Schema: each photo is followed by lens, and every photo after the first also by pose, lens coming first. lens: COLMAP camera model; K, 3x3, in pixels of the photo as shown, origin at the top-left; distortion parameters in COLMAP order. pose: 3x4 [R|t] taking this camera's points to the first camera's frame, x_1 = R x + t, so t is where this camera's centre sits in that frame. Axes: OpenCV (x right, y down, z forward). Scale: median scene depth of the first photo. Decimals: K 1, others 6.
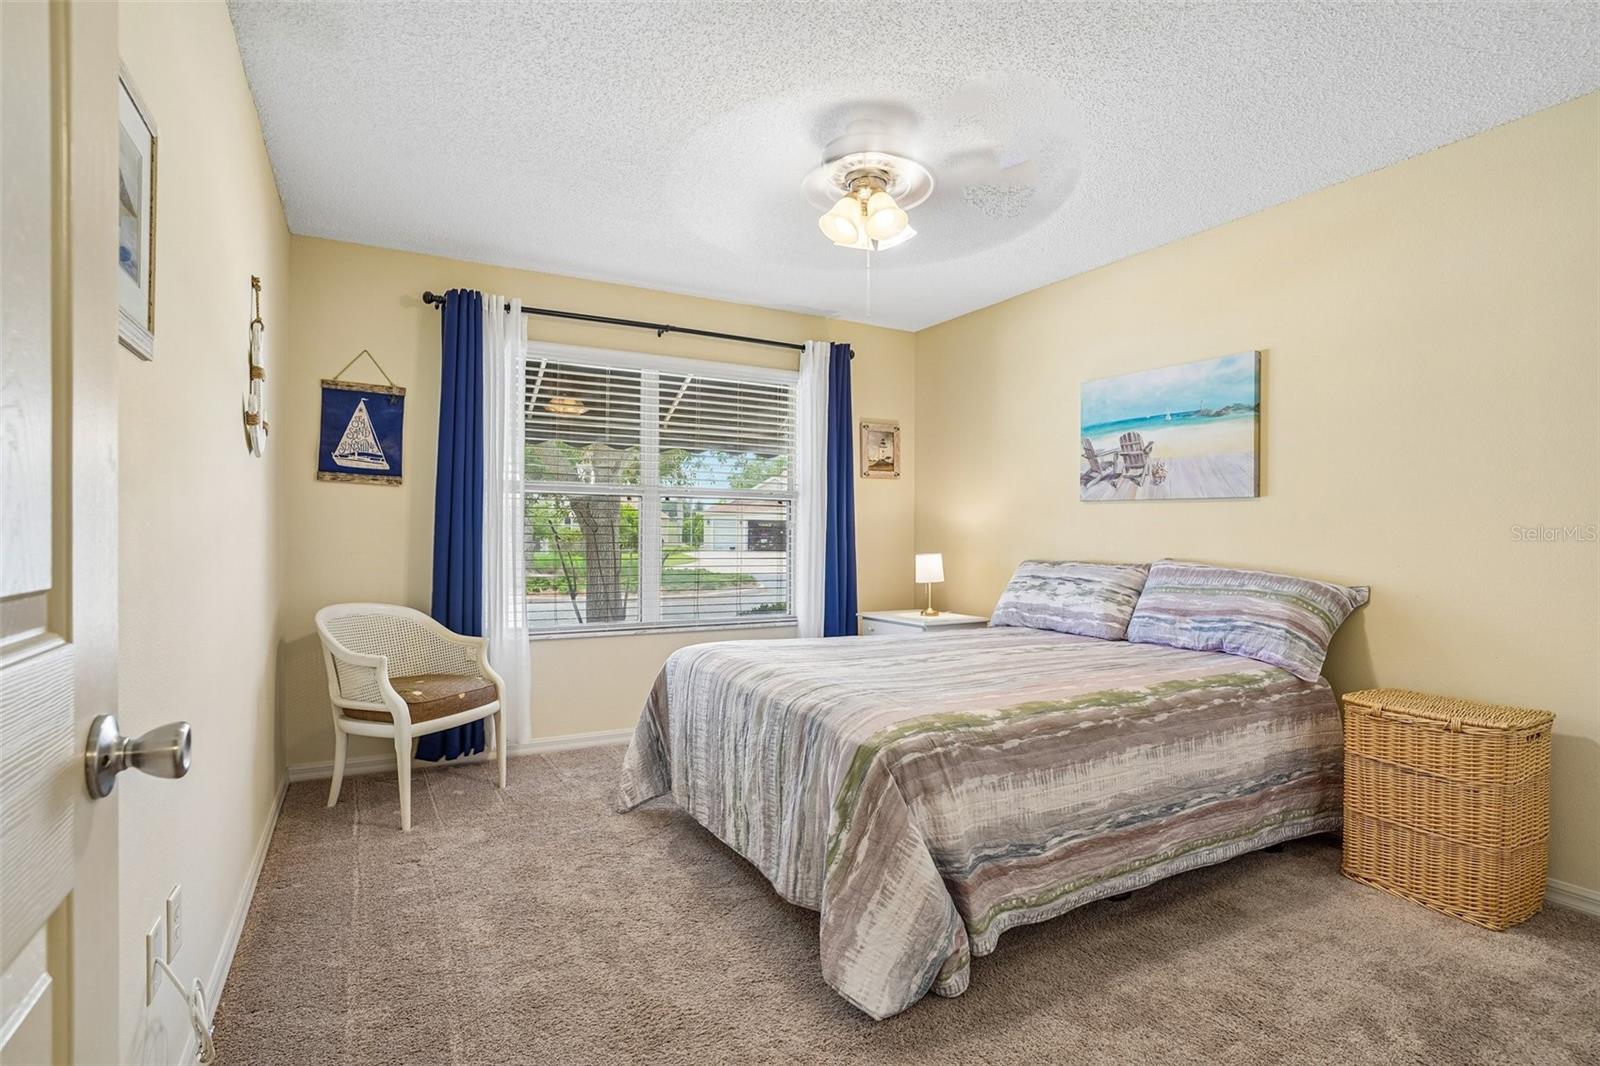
lens RADIAL K [[785.0, 0, 797.1], [0, 785.0, 529.2], [0, 0, 1]] dist [-0.064616, 0.027583]
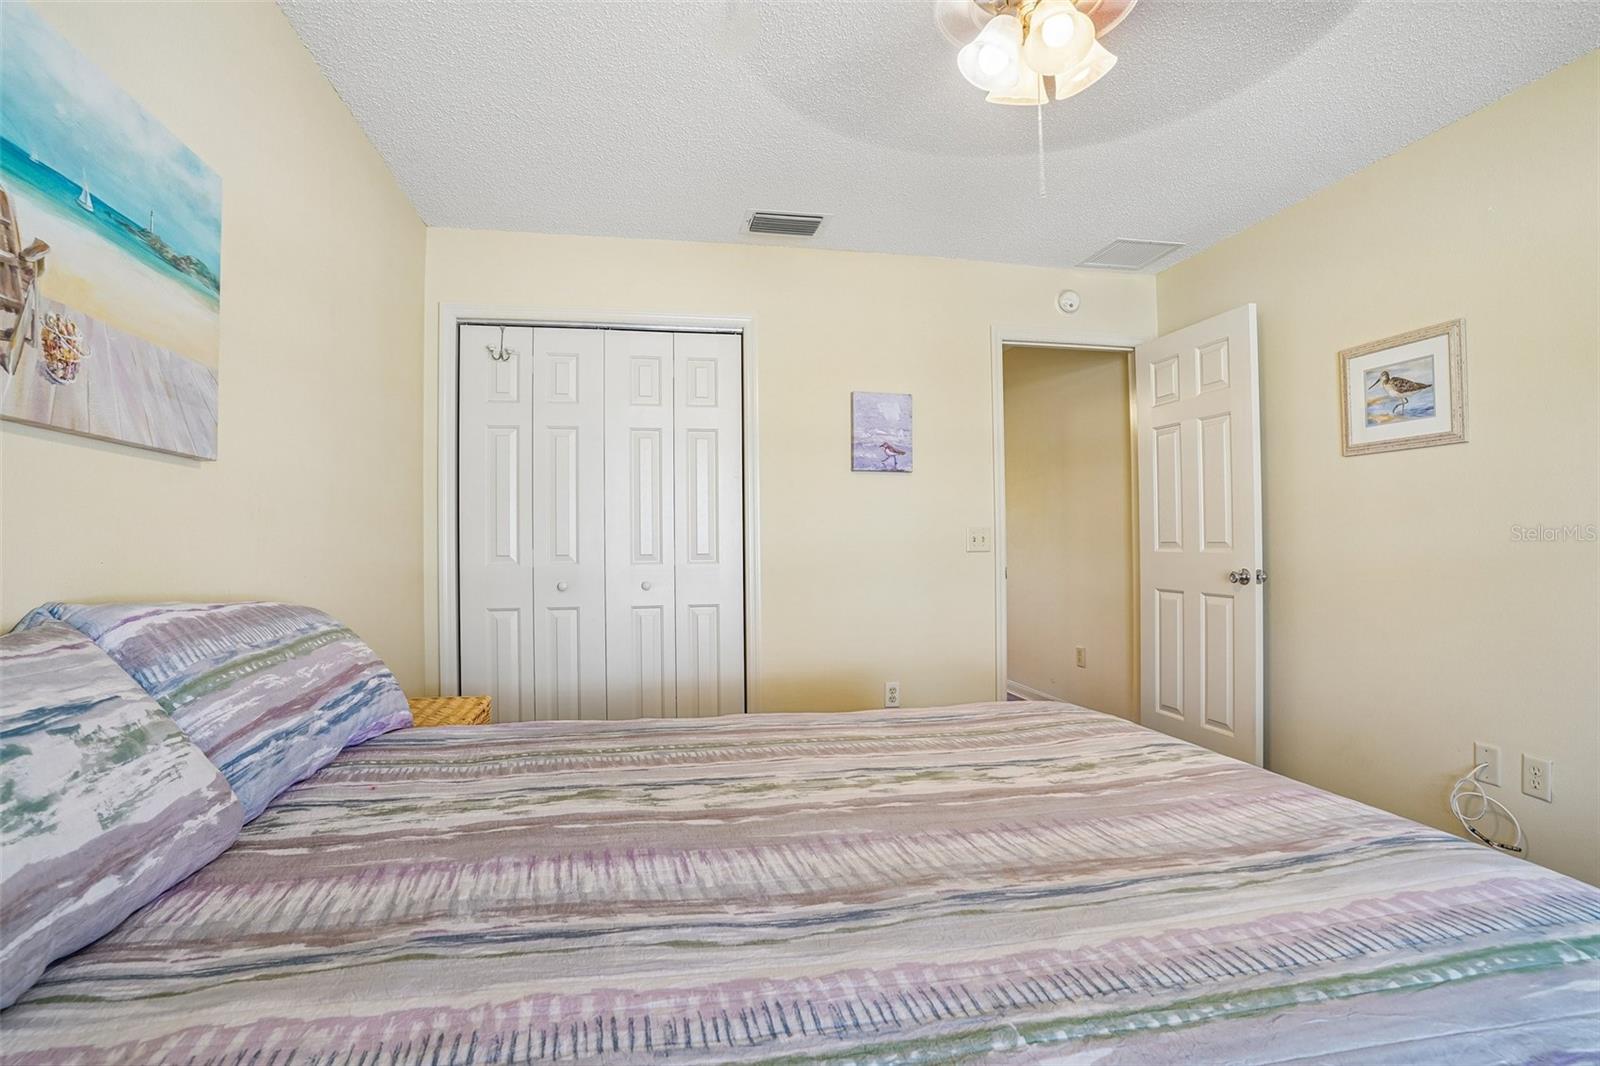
lens RADIAL K [[785.0, 0, 797.1], [0, 785.0, 529.2], [0, 0, 1]] dist [-0.064616, 0.027583]
pose [[-0.953087, 0.009006, 0.302561, 0.068391], [0.004500, 0.999868, -0.015586, 0.011715], [-0.302662, -0.013494, -0.953003, 1.219021]]
